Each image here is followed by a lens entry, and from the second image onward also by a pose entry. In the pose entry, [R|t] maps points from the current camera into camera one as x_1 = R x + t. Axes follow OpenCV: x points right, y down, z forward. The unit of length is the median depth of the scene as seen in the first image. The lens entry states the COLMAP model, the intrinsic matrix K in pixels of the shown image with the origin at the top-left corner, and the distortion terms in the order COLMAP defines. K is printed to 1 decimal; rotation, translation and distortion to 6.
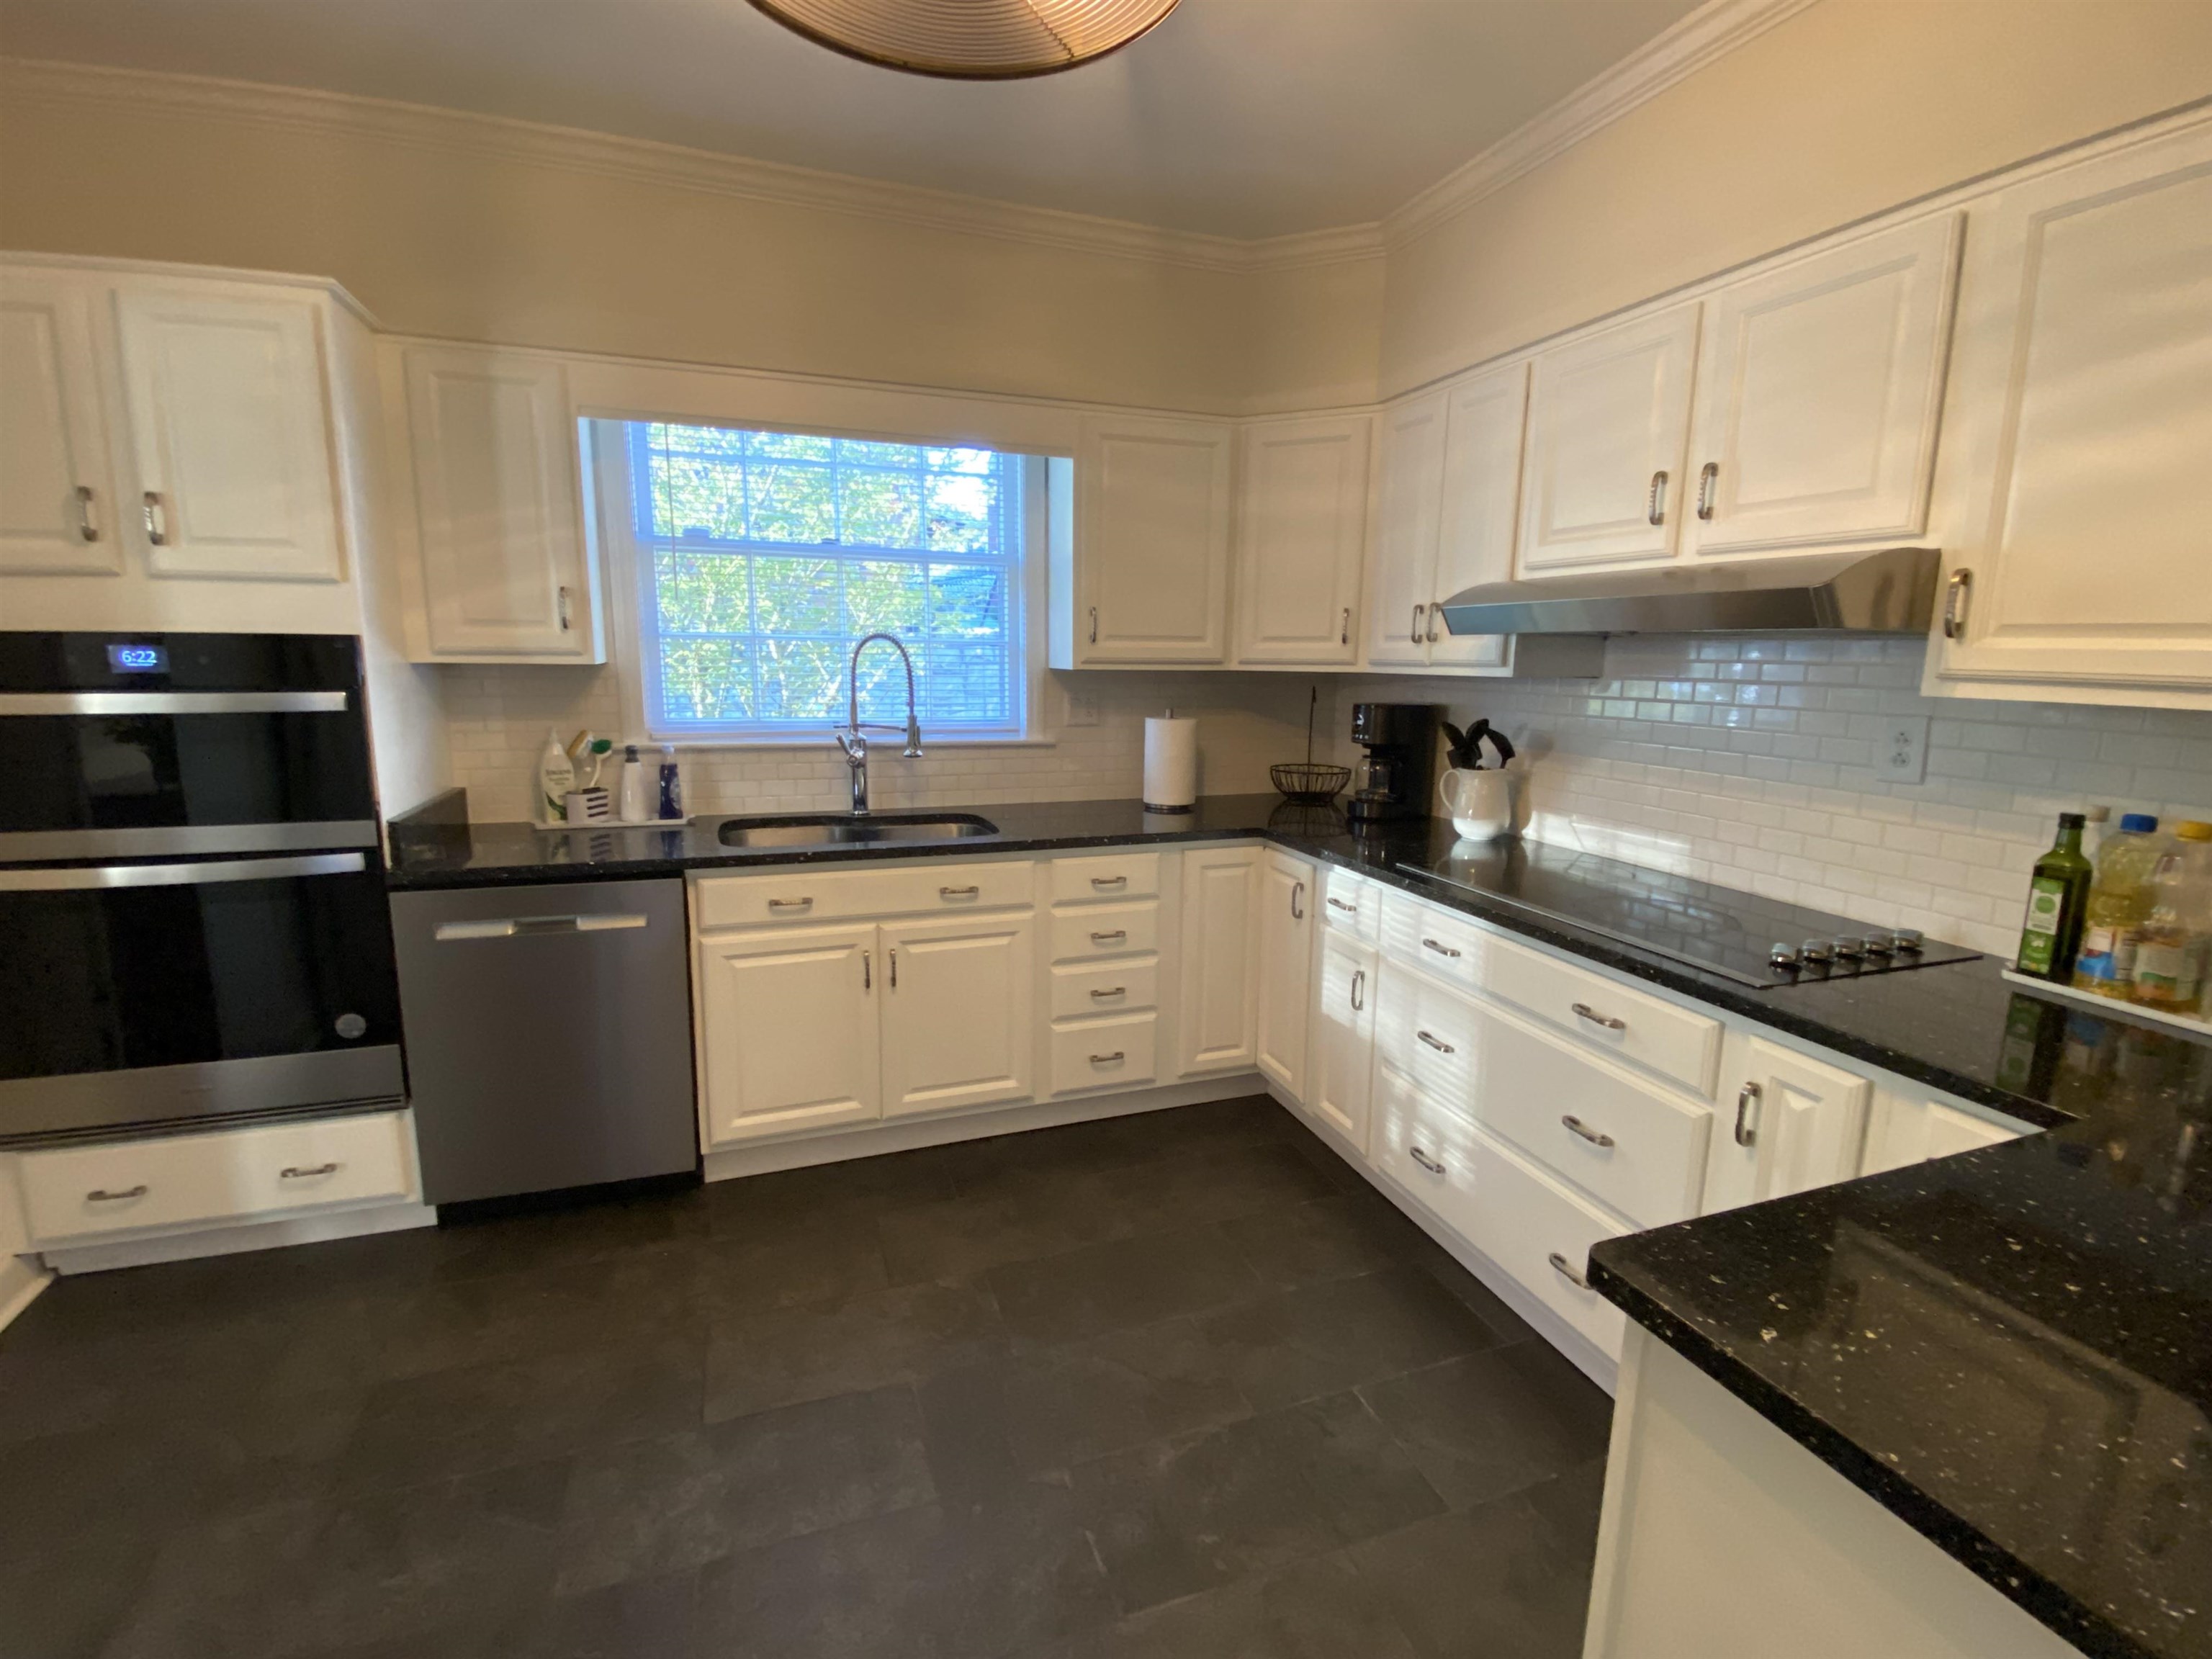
lens RADIAL K [[980.0, 0, 1106.0], [0, 980.0, 829.5], [0, 0, 1]] dist [0.001538, -0.000212]
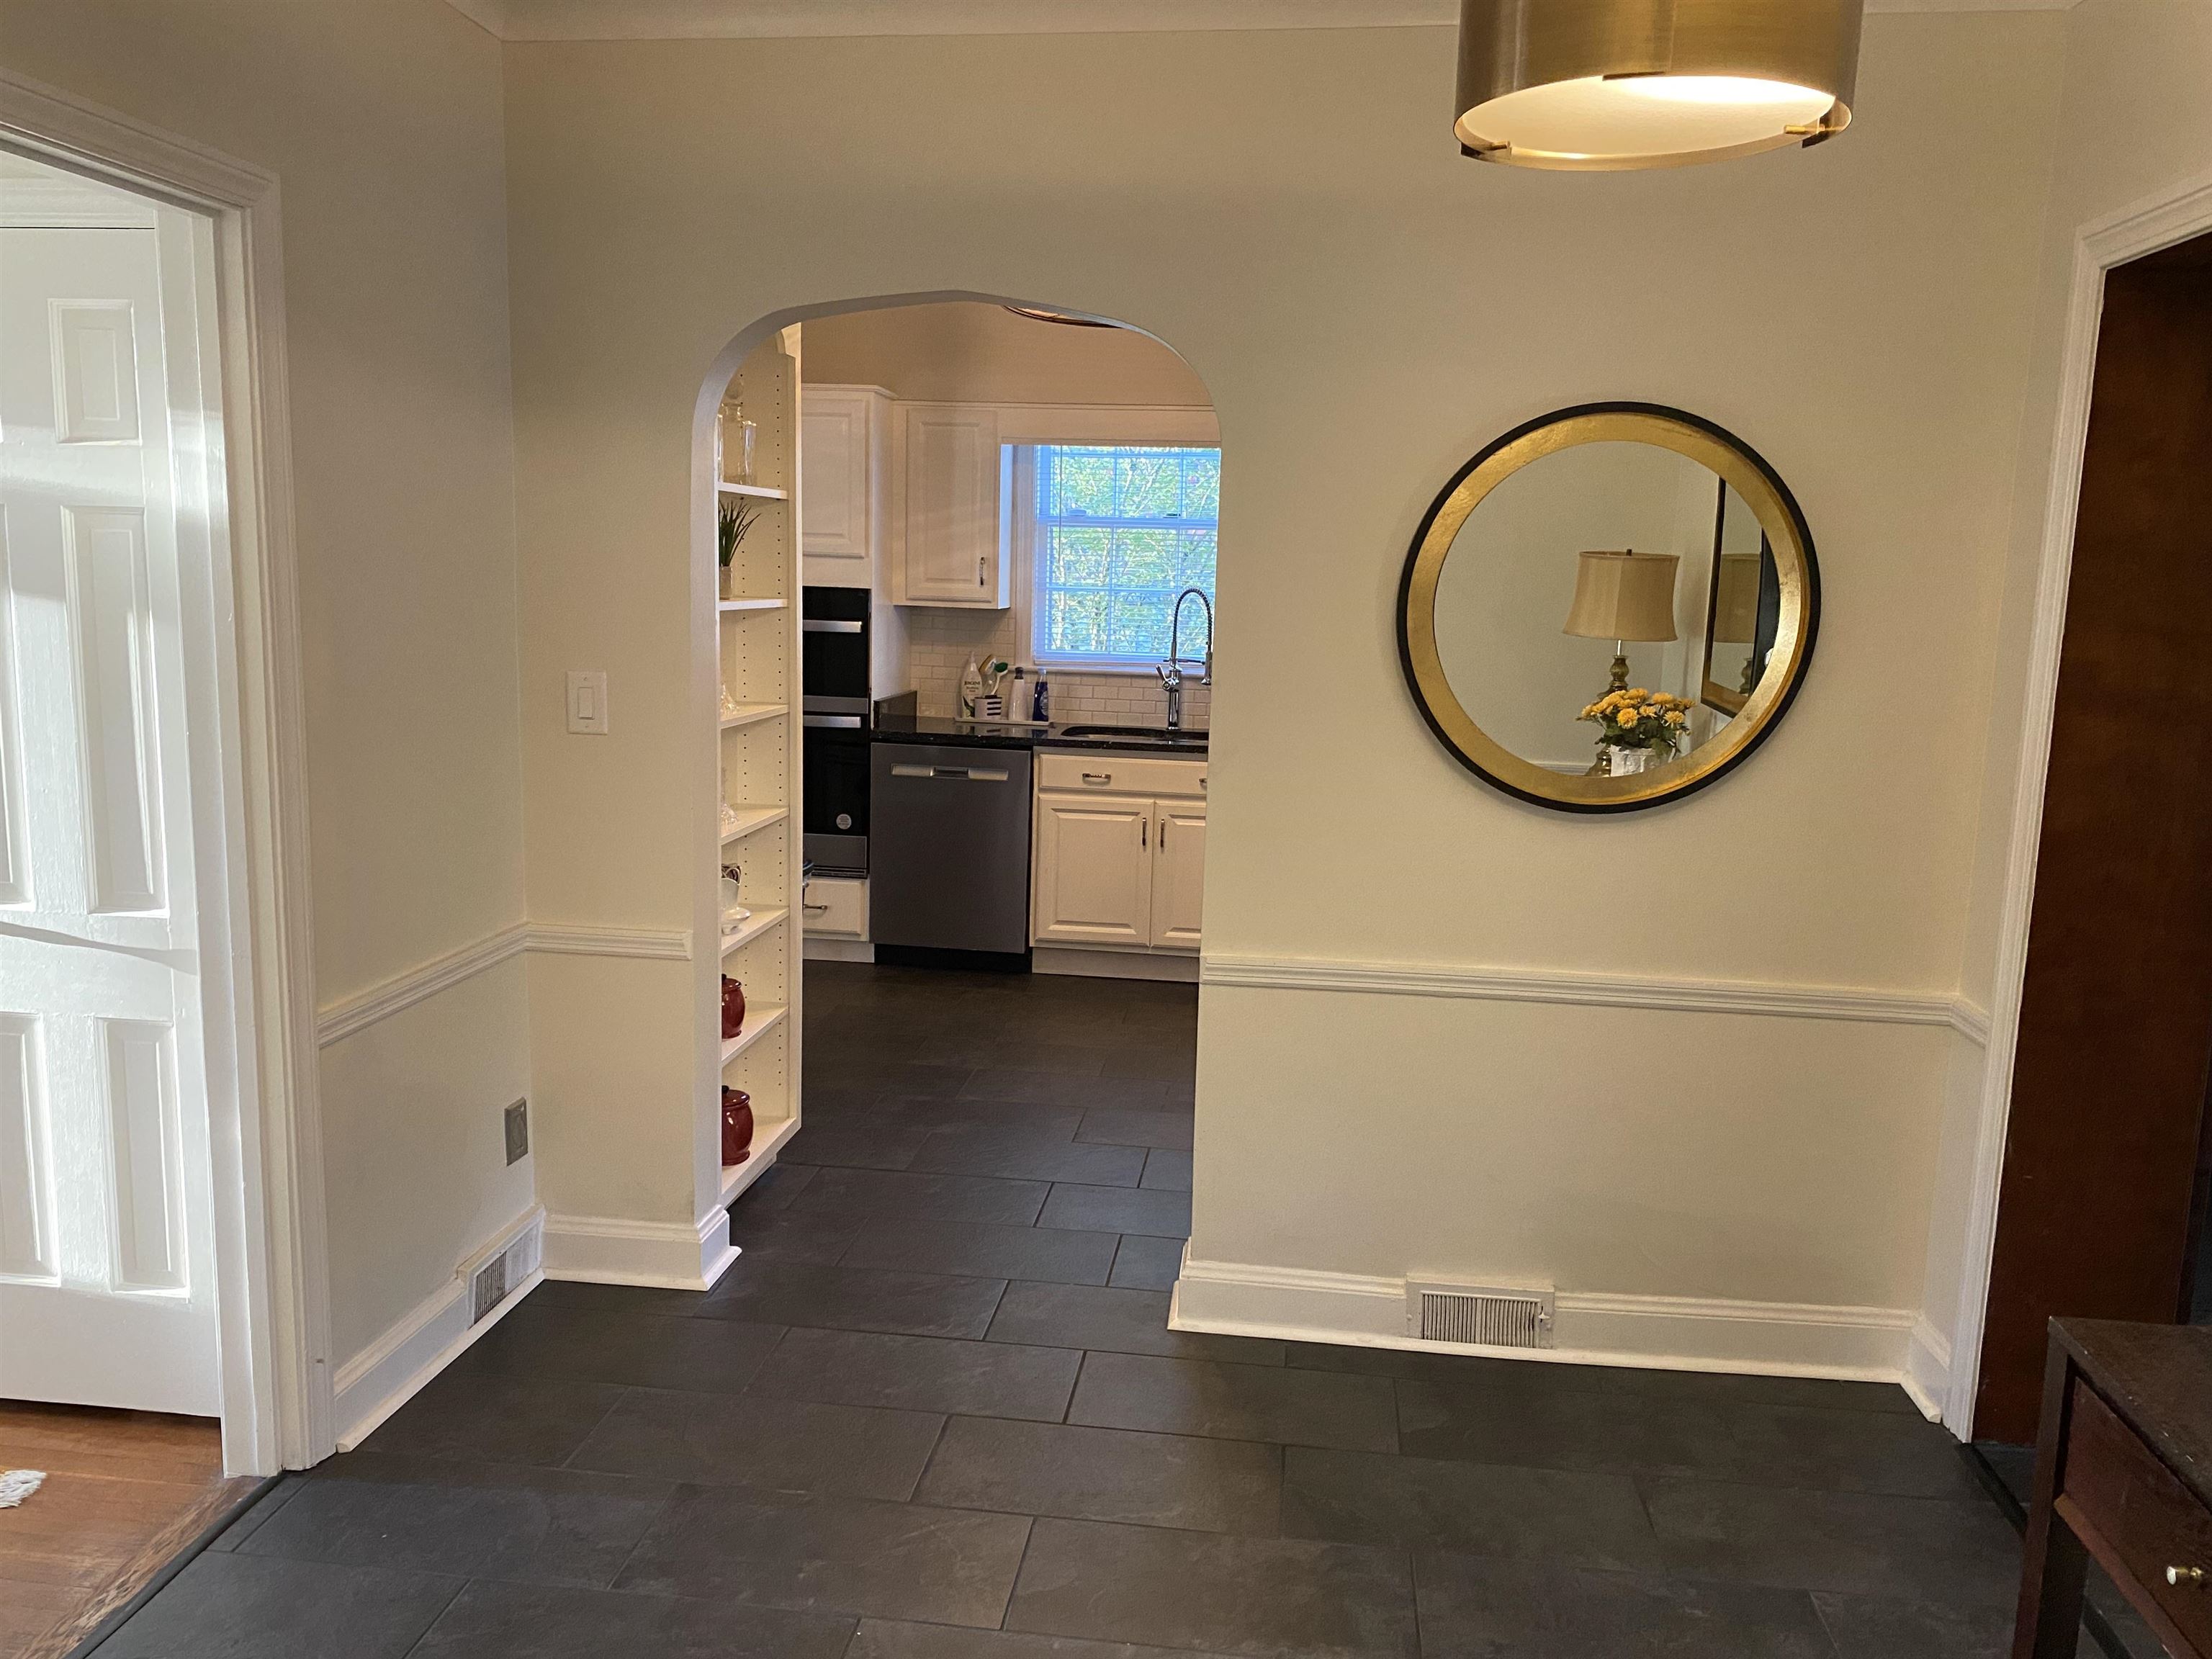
lens RADIAL K [[1684.1, 0, 1106.0], [0, 1684.1, 829.5], [0, 0, 1]] dist [0.392437, -0.000104]
pose [[0.889416, 0.083177, -0.449467, 0.797520], [-0.096622, 0.995296, -0.007013, 0.163722], [0.446769, 0.049666, 0.893269, -1.192150]]
